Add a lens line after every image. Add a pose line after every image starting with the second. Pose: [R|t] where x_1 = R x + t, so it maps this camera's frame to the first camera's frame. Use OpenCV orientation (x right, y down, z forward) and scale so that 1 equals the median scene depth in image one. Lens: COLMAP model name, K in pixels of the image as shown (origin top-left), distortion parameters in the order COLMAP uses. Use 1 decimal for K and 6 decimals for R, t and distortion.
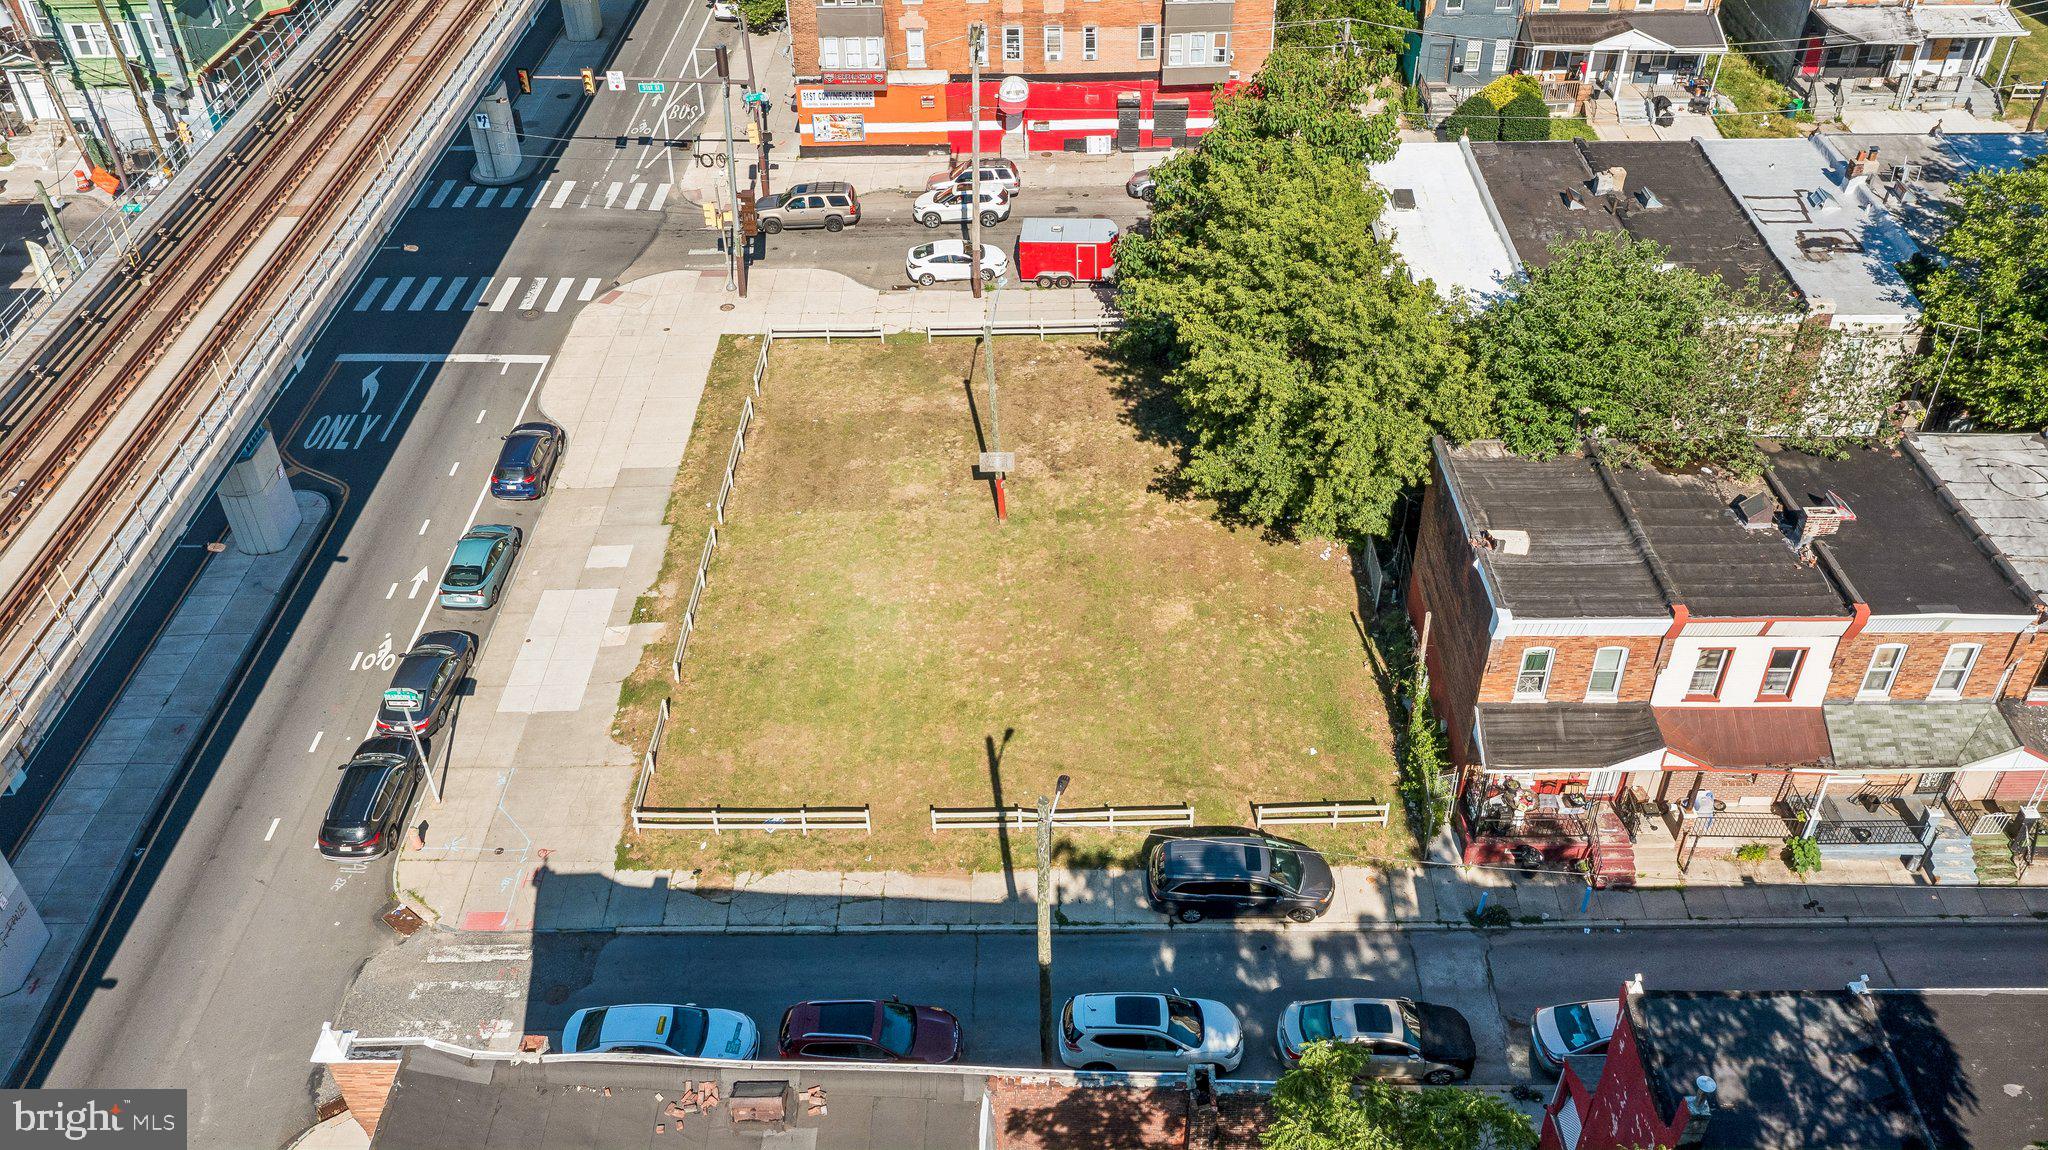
lens RADIAL K [[1653.1, 0, 1030.3], [0, 1653.1, 576.0], [0, 0, 1]] dist [0.000502, 0.011048]
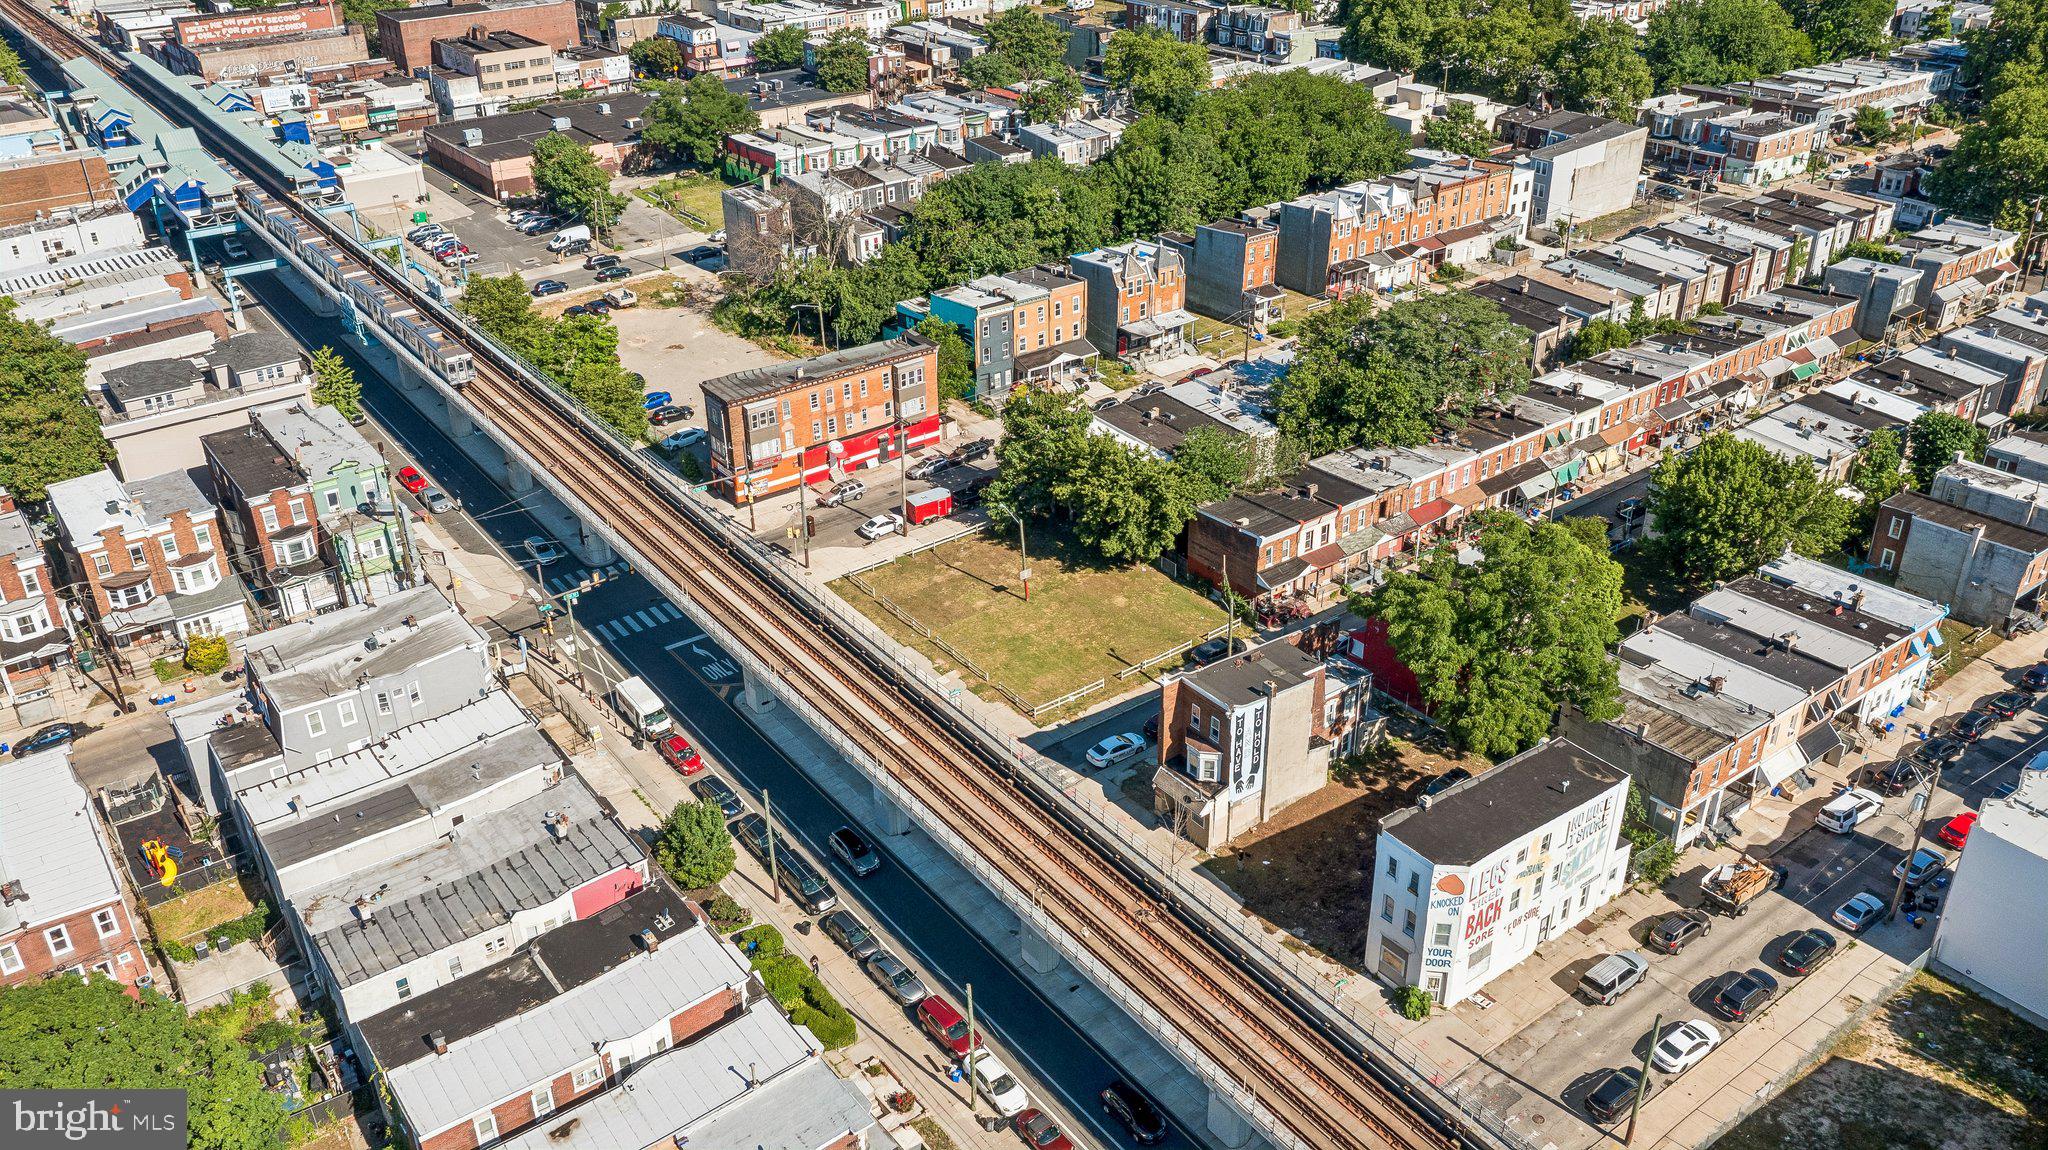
lens RADIAL K [[1628.3, 0, 1050.6], [0, 1628.3, 577.2], [0, 0, 1]] dist [-0.004608, -0.000256]
pose [[0.788624, -0.288849, 0.542806, -1.216344], [0.377285, 0.924388, -0.056241, 0.080261], [-0.485519, 0.249146, 0.837973, -0.976633]]
